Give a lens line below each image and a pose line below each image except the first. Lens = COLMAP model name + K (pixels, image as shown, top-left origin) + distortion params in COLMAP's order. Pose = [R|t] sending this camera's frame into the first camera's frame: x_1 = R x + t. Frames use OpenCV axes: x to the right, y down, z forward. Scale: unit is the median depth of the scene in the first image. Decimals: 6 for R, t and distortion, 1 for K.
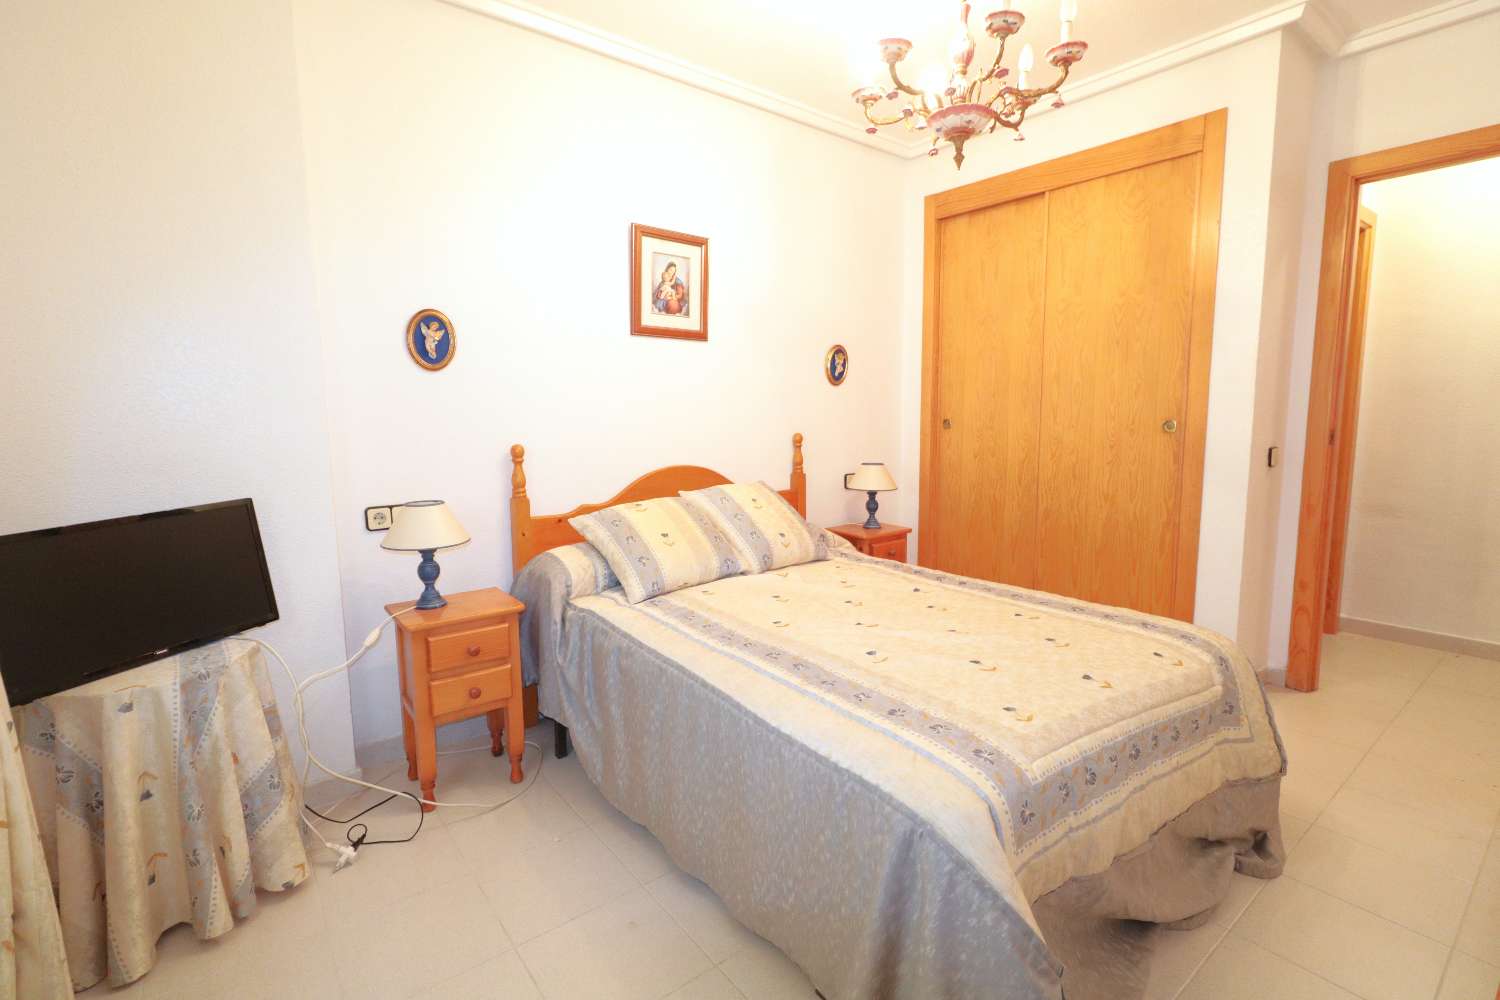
lens RADIAL K [[691.1, 0, 758.9], [0, 691.1, 495.9], [0, 0, 1]] dist [0.001380, -0.000775]
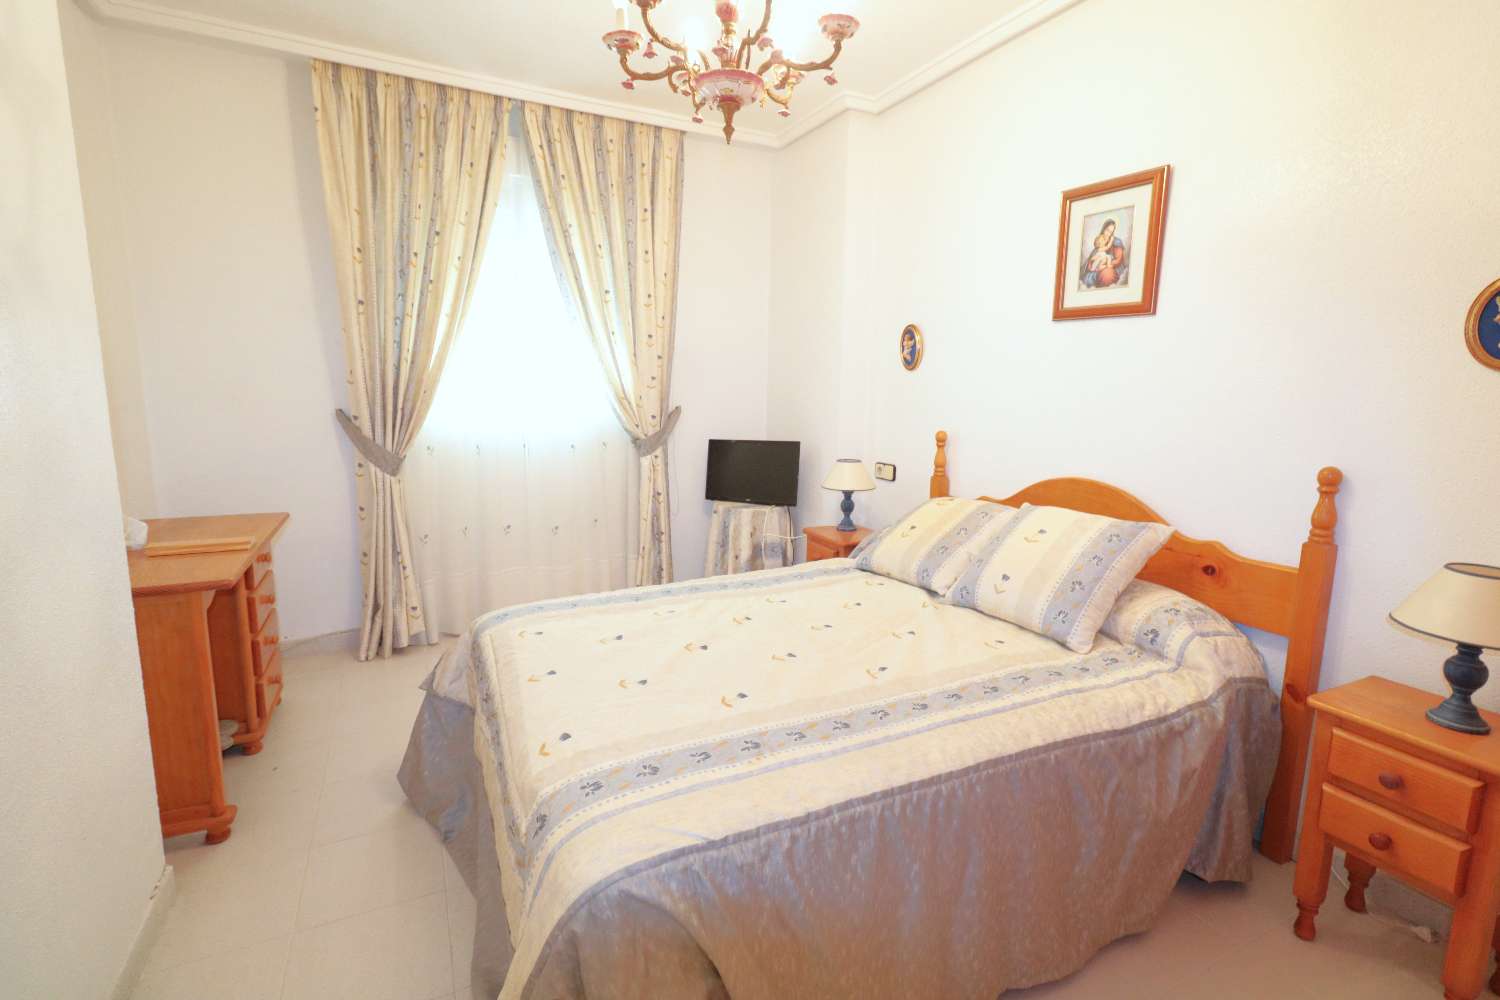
lens RADIAL K [[691.1, 0, 760.2], [0, 691.1, 494.6], [0, 0, 1]] dist [0.001380, -0.000775]
pose [[-0.179920, 0.140309, -0.973623, 0.749328], [-0.166544, 0.971141, 0.170728, -0.103728], [0.969480, 0.192868, -0.151360, 0.793125]]
